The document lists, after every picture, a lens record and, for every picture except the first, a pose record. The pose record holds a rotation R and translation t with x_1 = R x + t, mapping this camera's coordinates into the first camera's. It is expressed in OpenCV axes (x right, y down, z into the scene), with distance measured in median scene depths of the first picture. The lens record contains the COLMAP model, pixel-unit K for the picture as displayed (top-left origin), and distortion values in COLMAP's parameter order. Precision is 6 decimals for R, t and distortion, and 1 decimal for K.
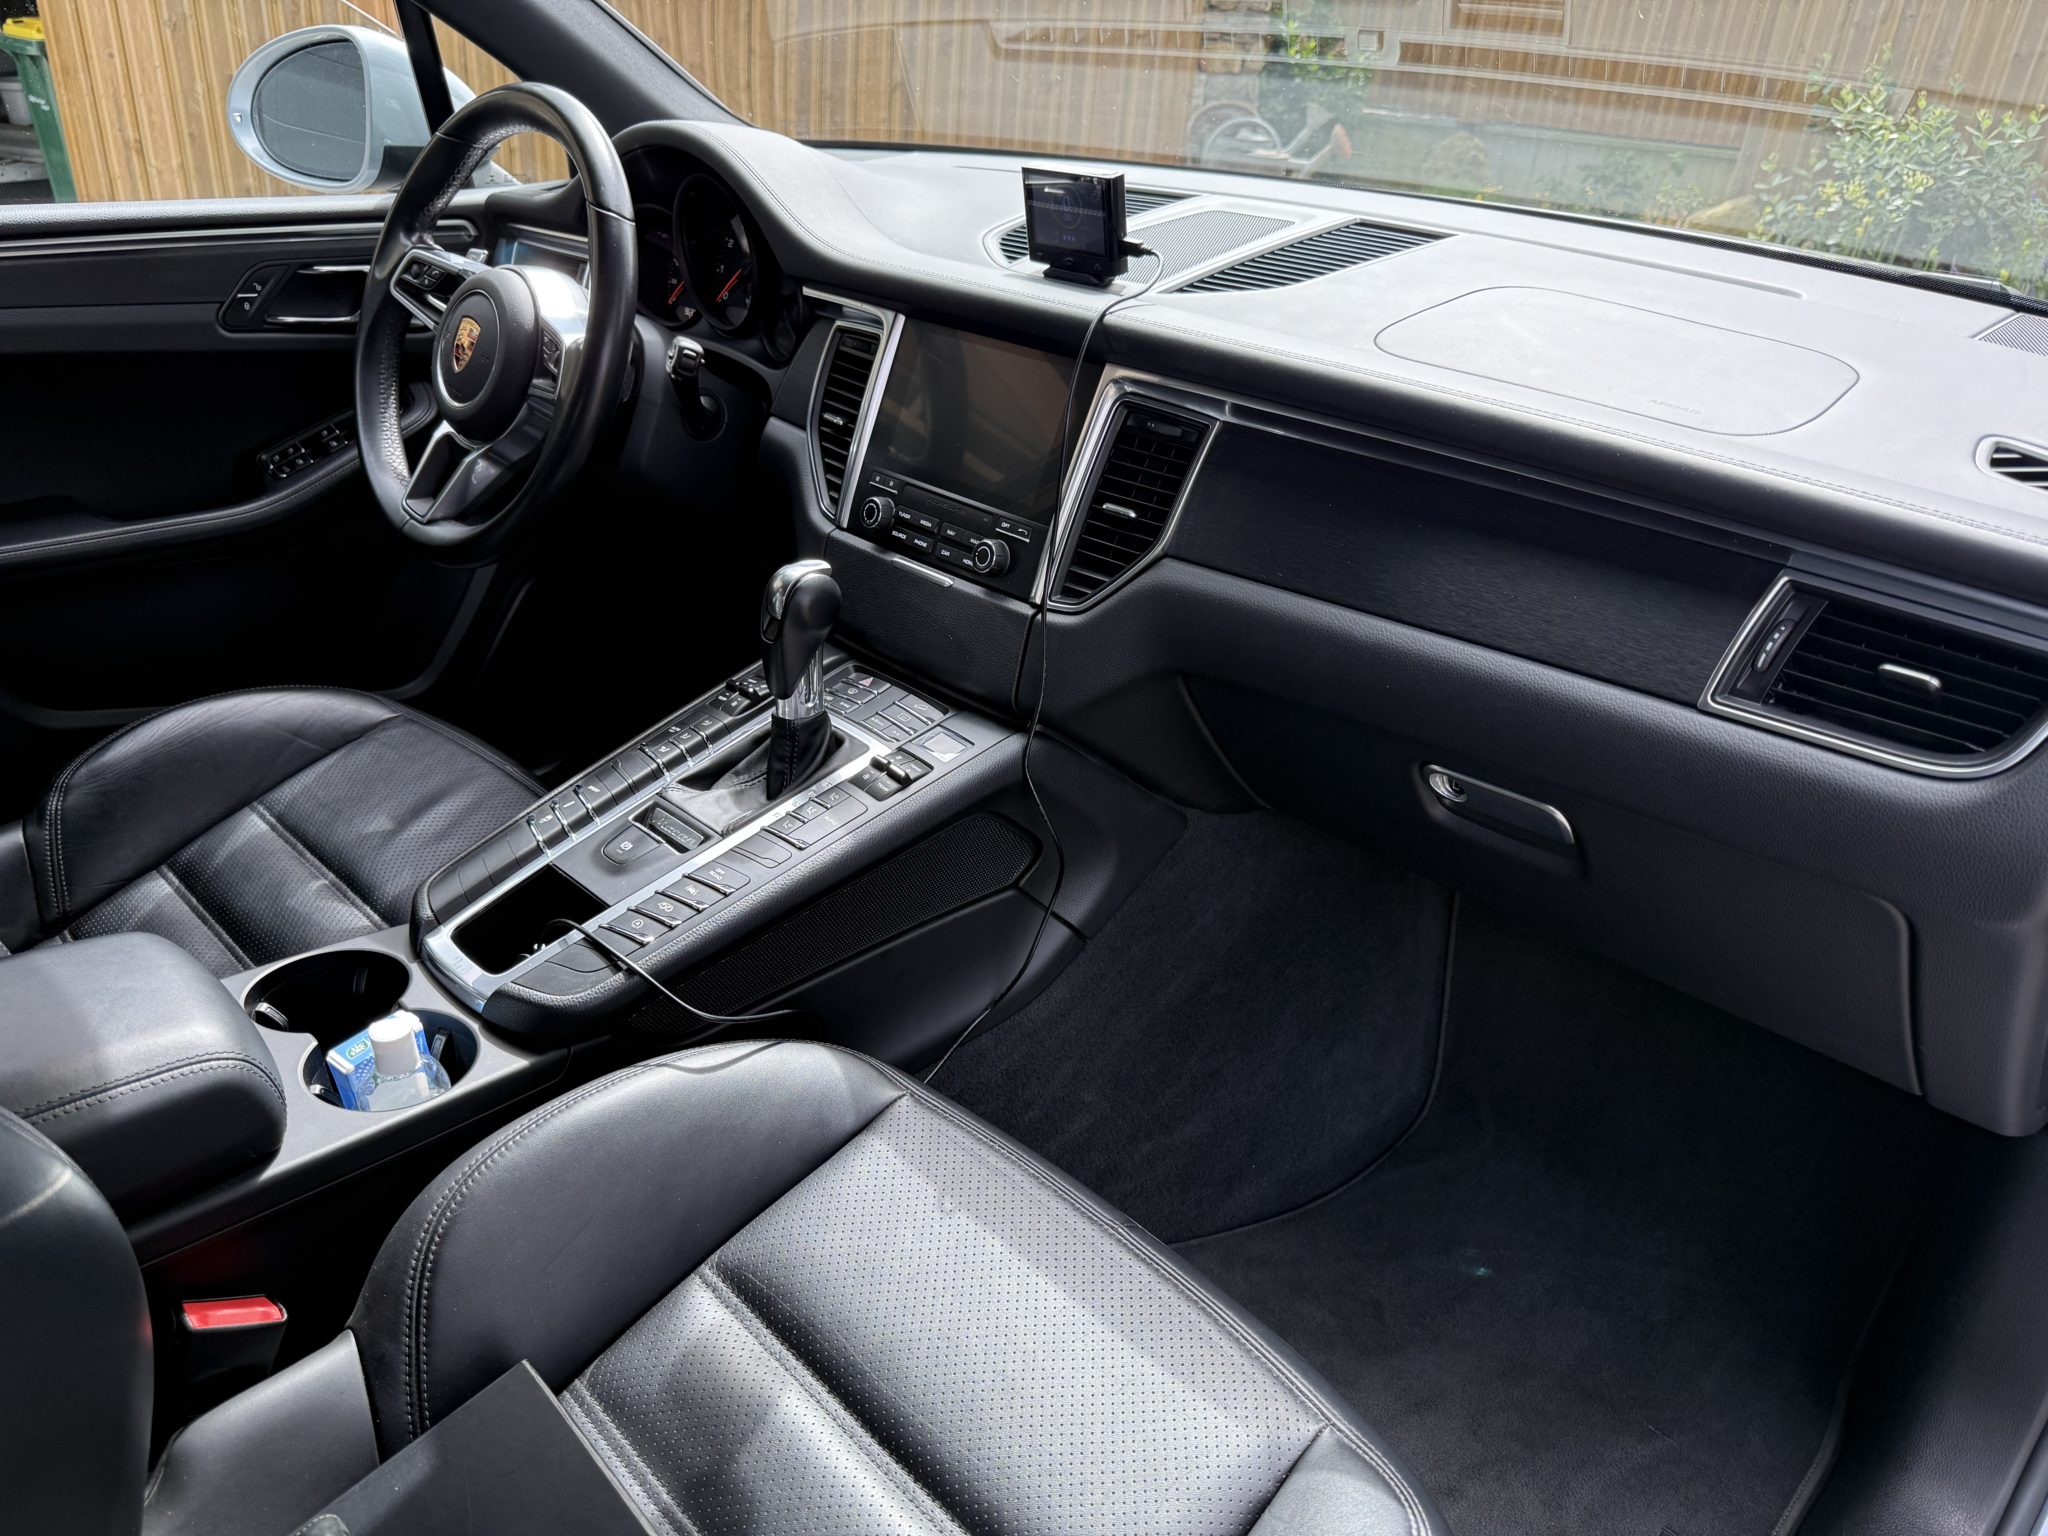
lens RADIAL K [[1433.1, 0, 1009.6], [0, 1433.1, 777.5], [0, 0, 1]] dist [0.087009, -0.145976]
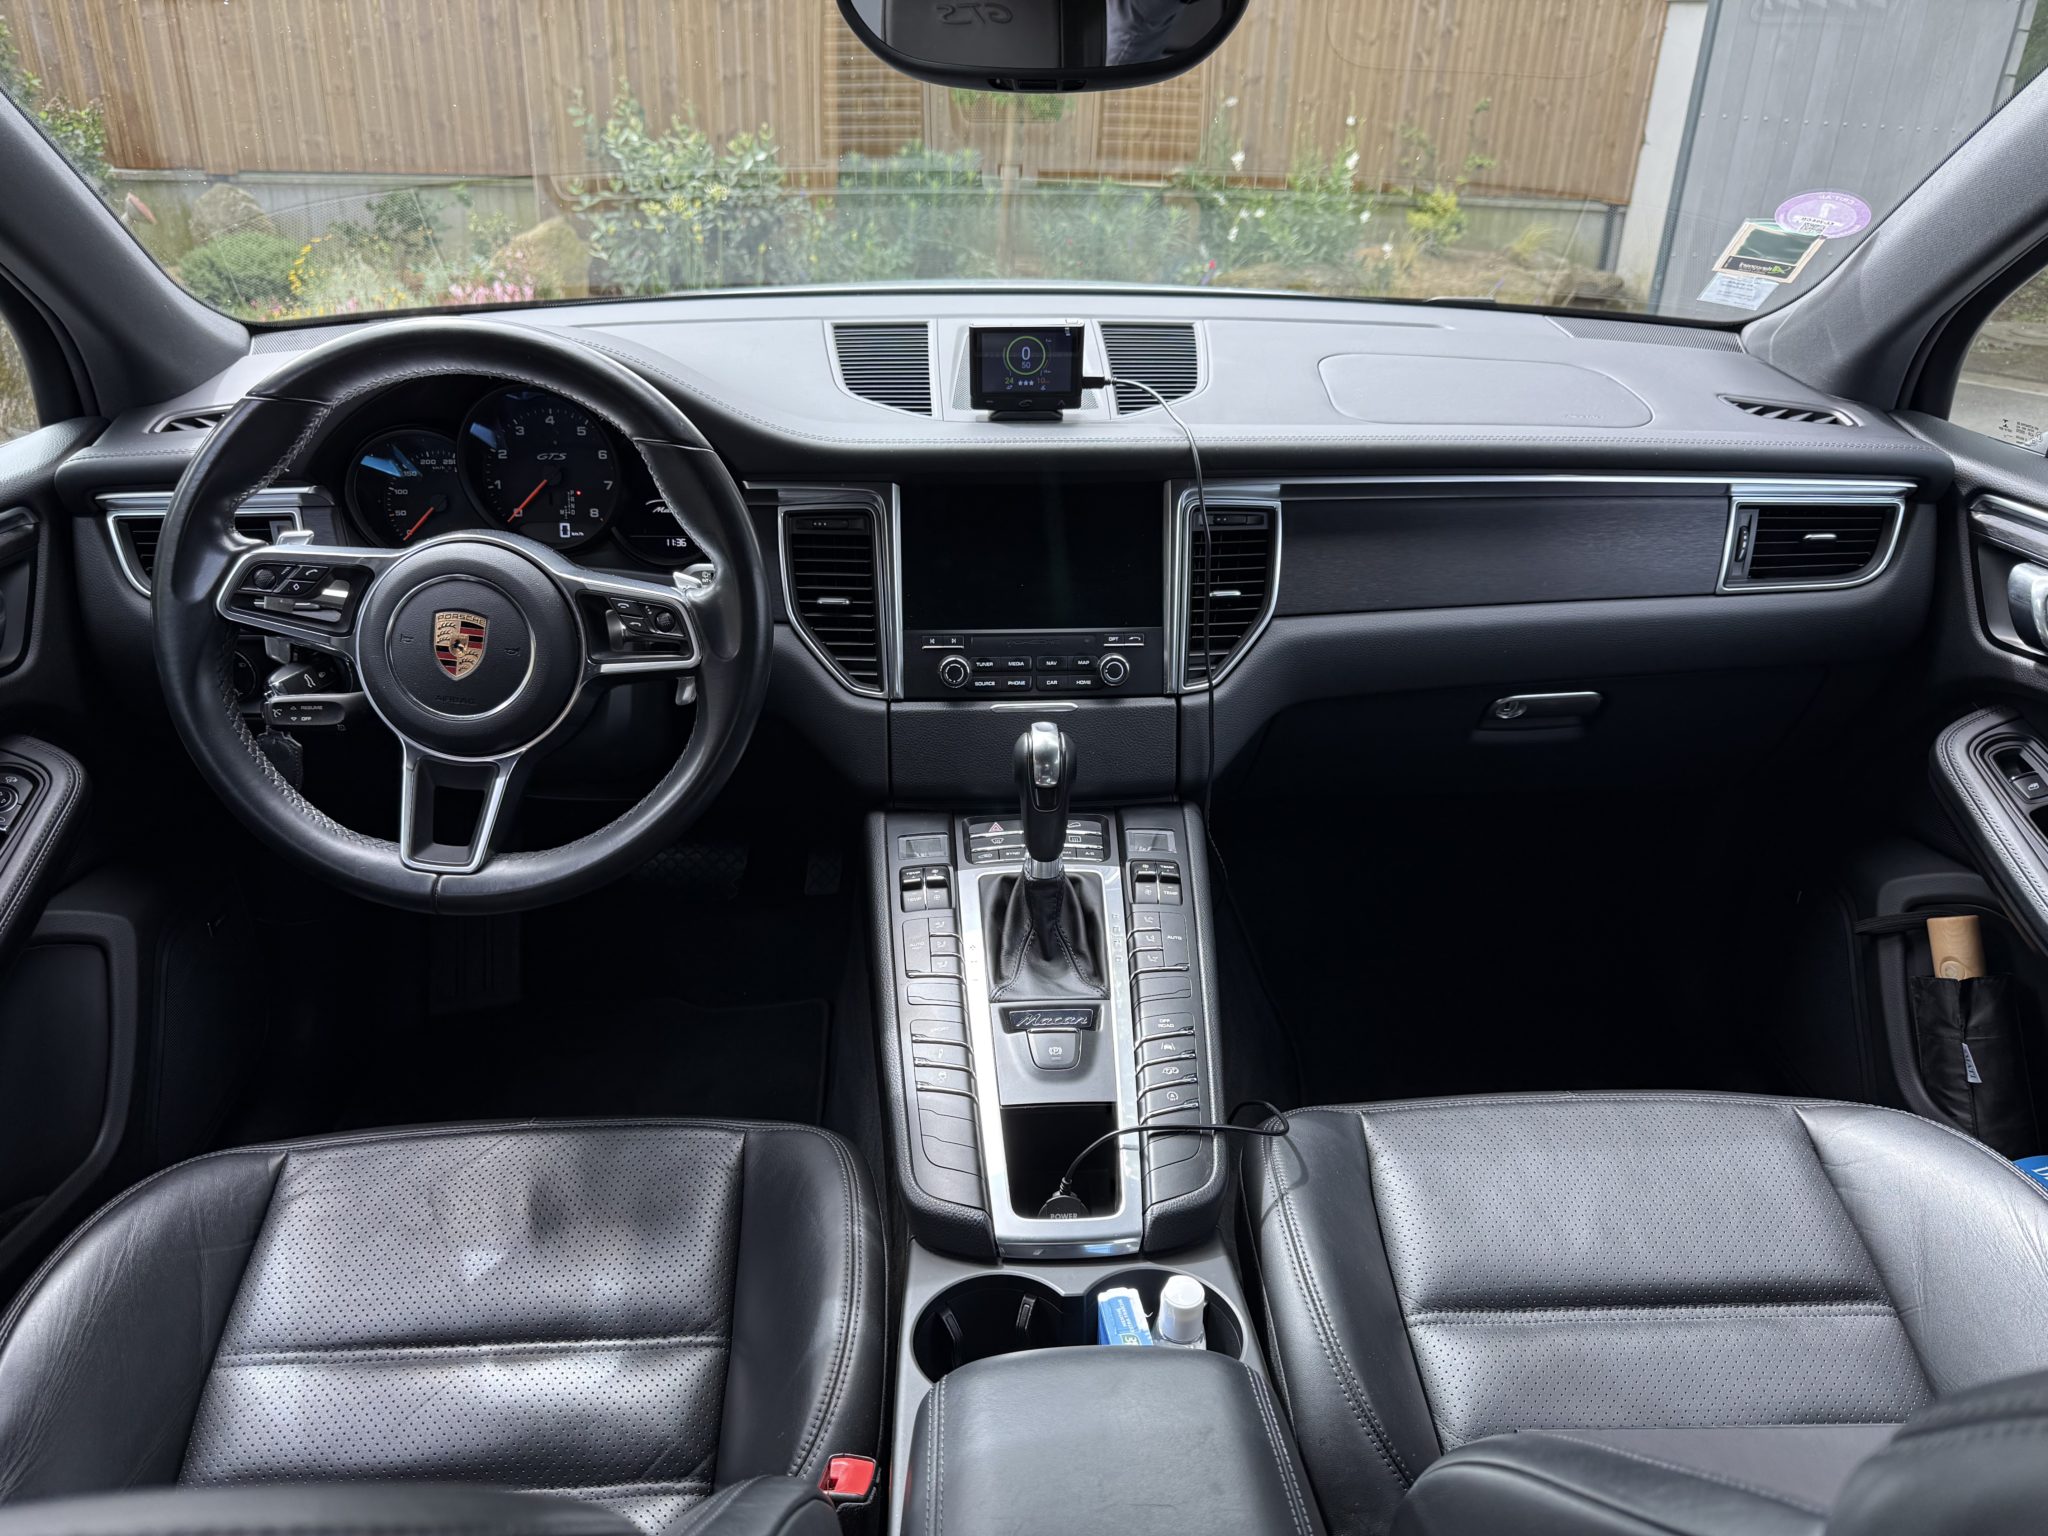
lens RADIAL K [[1433.1, 0, 1009.6], [0, 1433.1, 777.5], [0, 0, 1]] dist [0.087009, -0.145976]
pose [[0.657044, -0.362425, 0.661016, -0.812609], [0.367351, 0.919626, 0.139074, -0.255651], [-0.658291, 0.151447, 0.737372, 0.243003]]
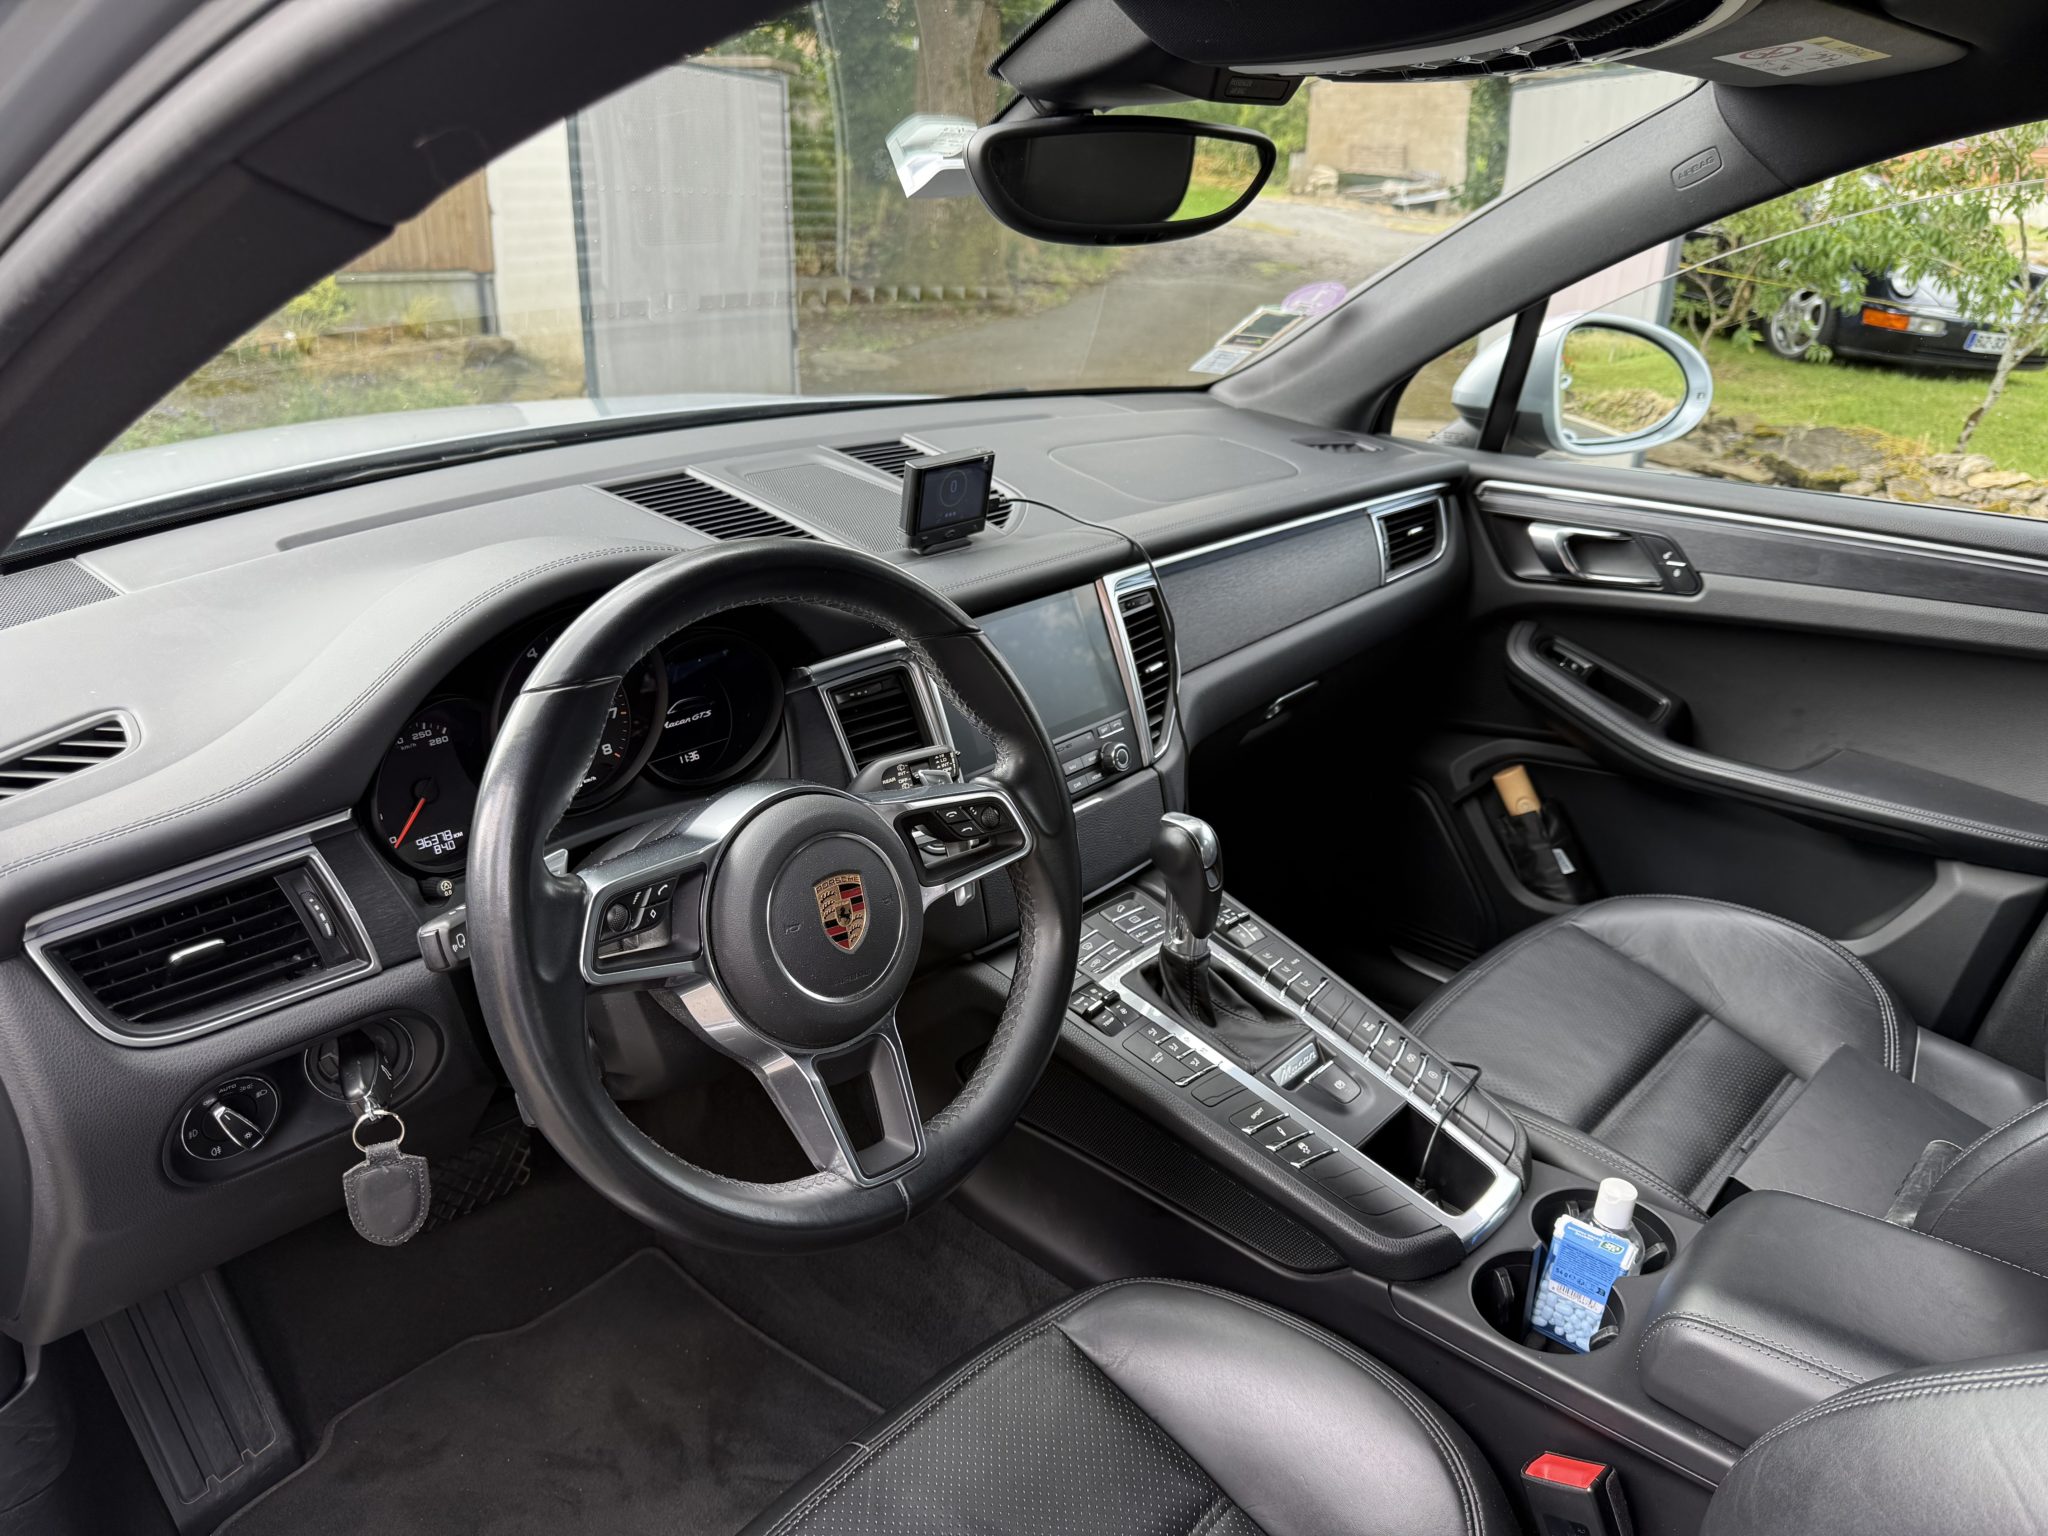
lens RADIAL K [[1454.9, 0, 1013.3], [0, 1454.9, 775.6], [0, 0, 1]] dist [0.037273, -0.051258]
pose [[-0.052367, -0.431723, 0.900485, -1.077393], [0.454360, 0.792683, 0.406462, -0.656452], [-0.889278, 0.430429, 0.154647, 0.877843]]
